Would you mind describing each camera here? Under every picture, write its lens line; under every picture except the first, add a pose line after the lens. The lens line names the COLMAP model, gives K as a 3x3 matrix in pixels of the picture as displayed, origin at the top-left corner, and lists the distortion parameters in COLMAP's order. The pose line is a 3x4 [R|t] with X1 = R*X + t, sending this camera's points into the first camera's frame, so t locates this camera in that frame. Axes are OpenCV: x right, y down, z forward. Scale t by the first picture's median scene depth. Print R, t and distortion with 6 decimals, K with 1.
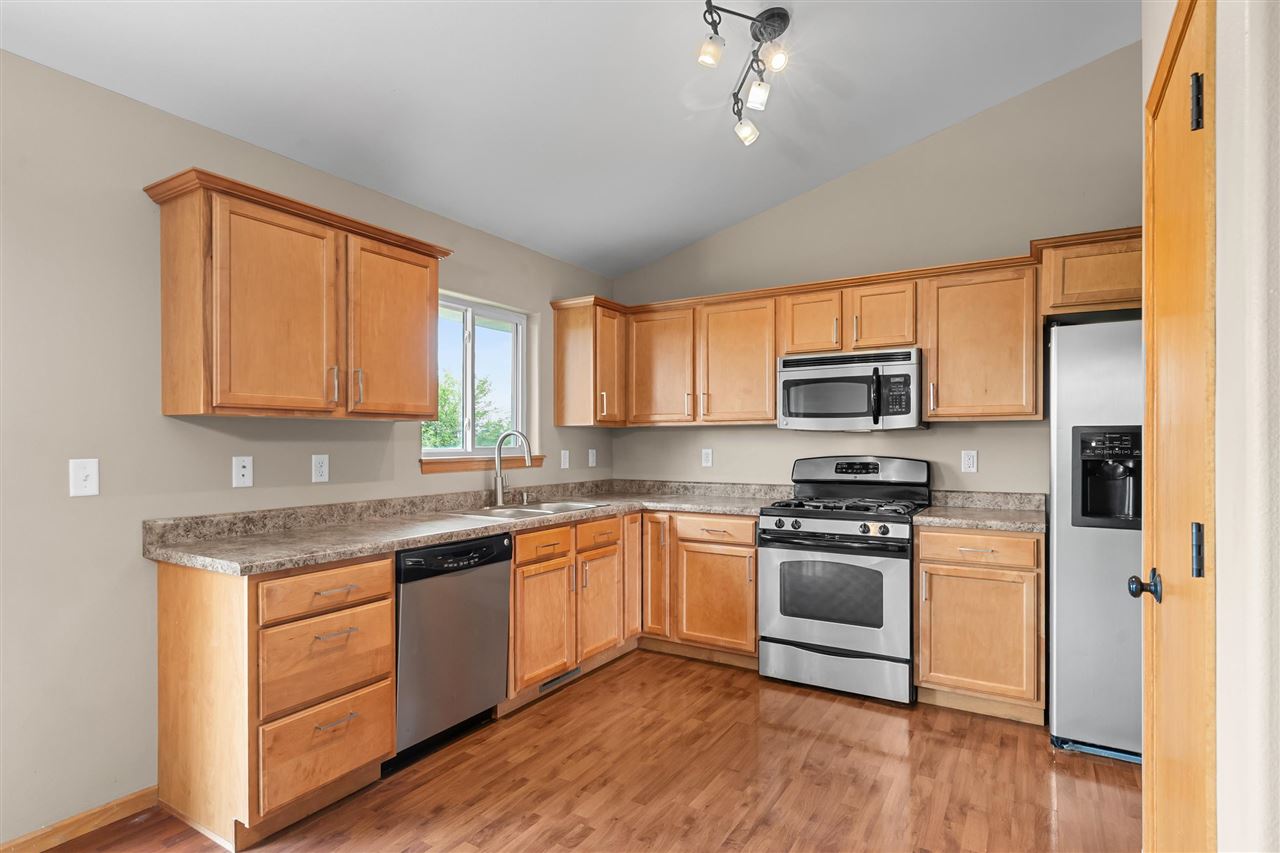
lens RADIAL K [[652.4, 0, 636.3], [0, 652.4, 447.0], [0, 0, 1]] dist [0.000936, 0.000306]
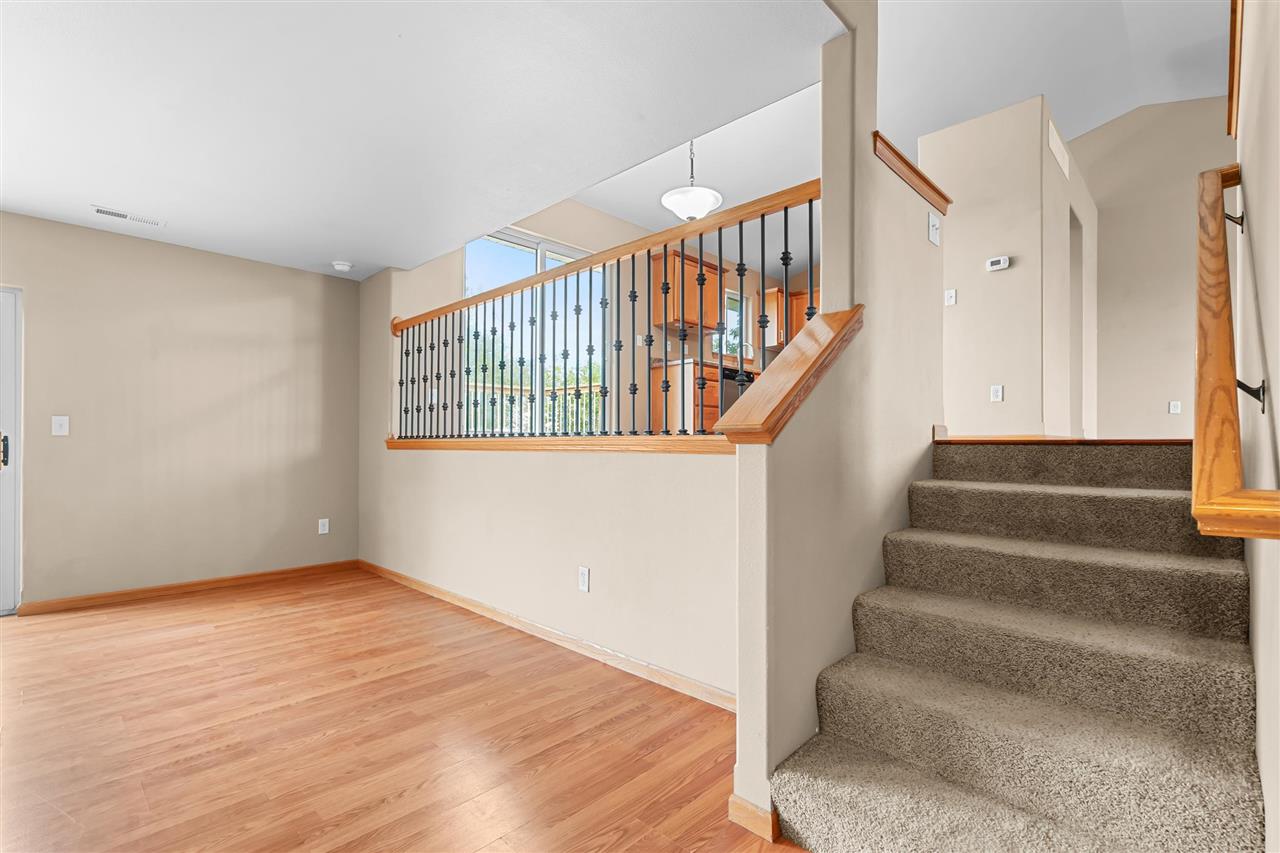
lens RADIAL K [[575.2, 0, 642.8], [0, 575.2, 439.0], [0, 0, 1]] dist [-0.001689, 0.000289]
pose [[0.978277, 0.004410, -0.207257, -0.132057], [-0.006871, 0.999914, -0.011158, 0.401083], [0.207190, 0.012339, 0.978223, -1.311580]]
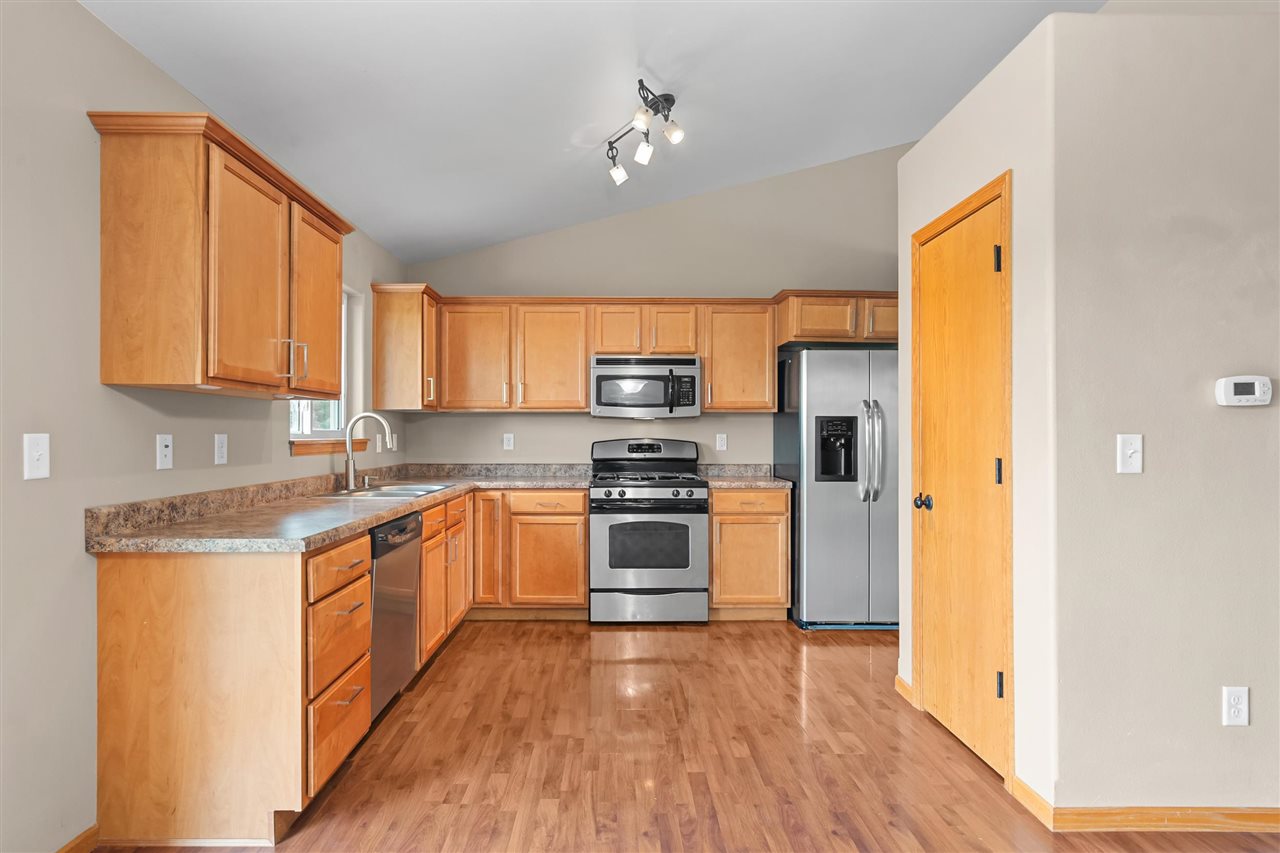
lens RADIAL K [[659.4, 0, 615.7], [0, 659.4, 436.9], [0, 0, 1]] dist [0.000923, 0.000432]
pose [[0.850626, 0.000493, 0.525772, -0.441117], [0.001756, 0.999991, -0.003780, 0.017819], [-0.525769, 0.004139, 0.850617, -0.054828]]
